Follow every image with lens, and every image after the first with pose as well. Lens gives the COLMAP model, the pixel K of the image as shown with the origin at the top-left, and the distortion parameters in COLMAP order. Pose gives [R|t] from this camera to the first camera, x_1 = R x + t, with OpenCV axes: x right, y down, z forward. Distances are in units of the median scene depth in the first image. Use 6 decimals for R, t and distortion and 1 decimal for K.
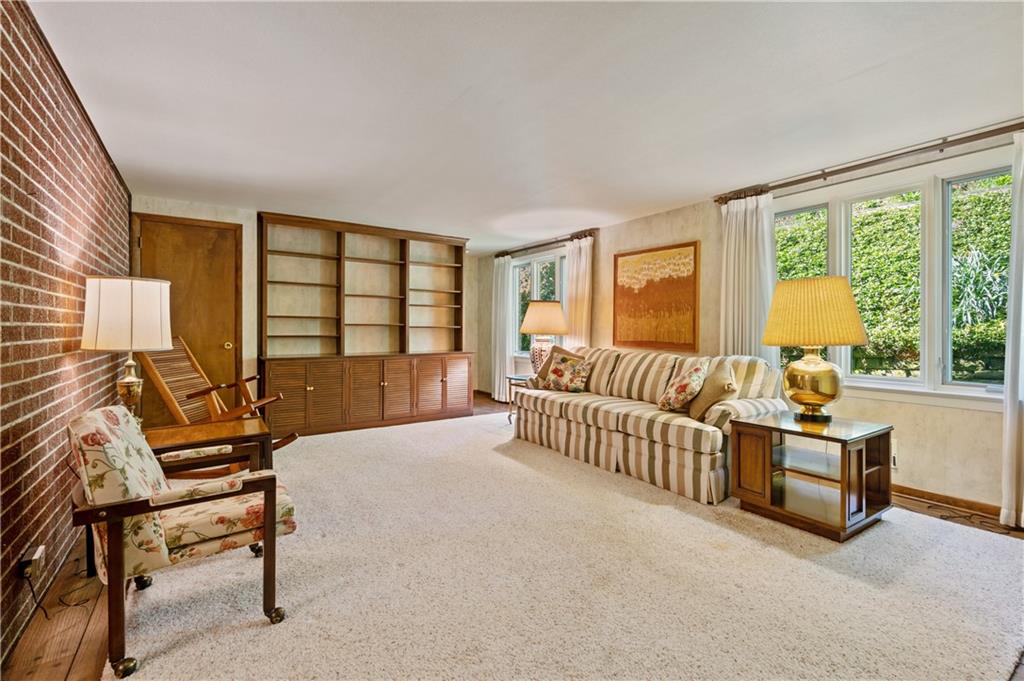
lens RADIAL K [[446.5, 0, 513.0], [0, 446.5, 332.6], [0, 0, 1]] dist [0.000927, 0.000041]
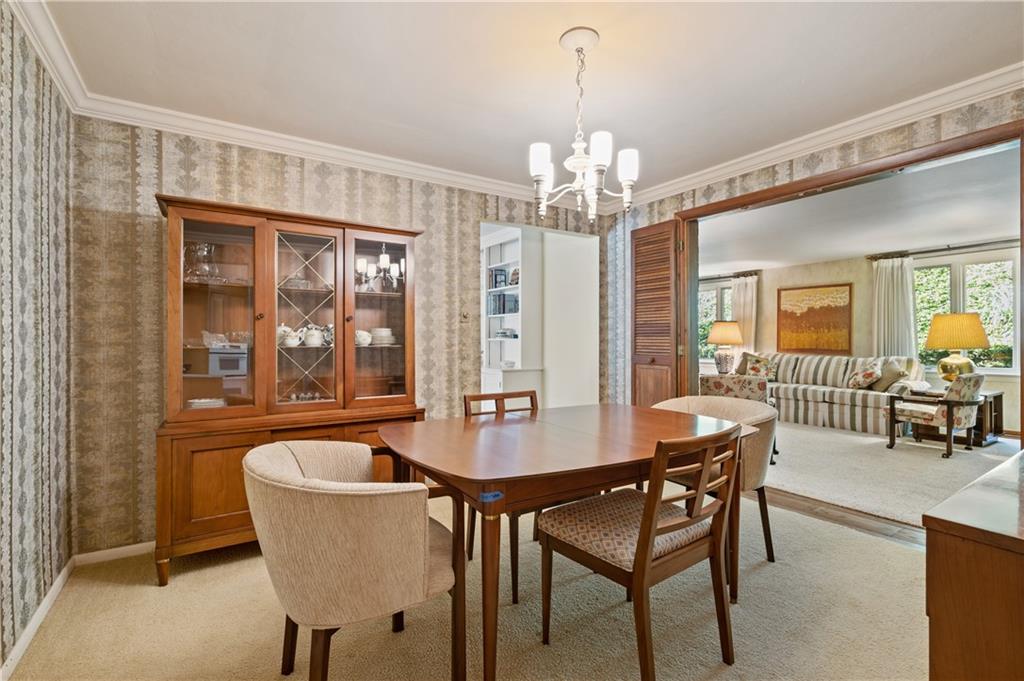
lens RADIAL K [[455.5, 0, 512.1], [0, 455.5, 340.9], [0, 0, 1]] dist [0.000431, 0.000013]
pose [[0.999739, -0.005288, -0.022221, -0.704339], [0.005163, 0.999971, -0.005662, -0.002756], [0.022250, 0.005545, 0.999737, -0.578192]]
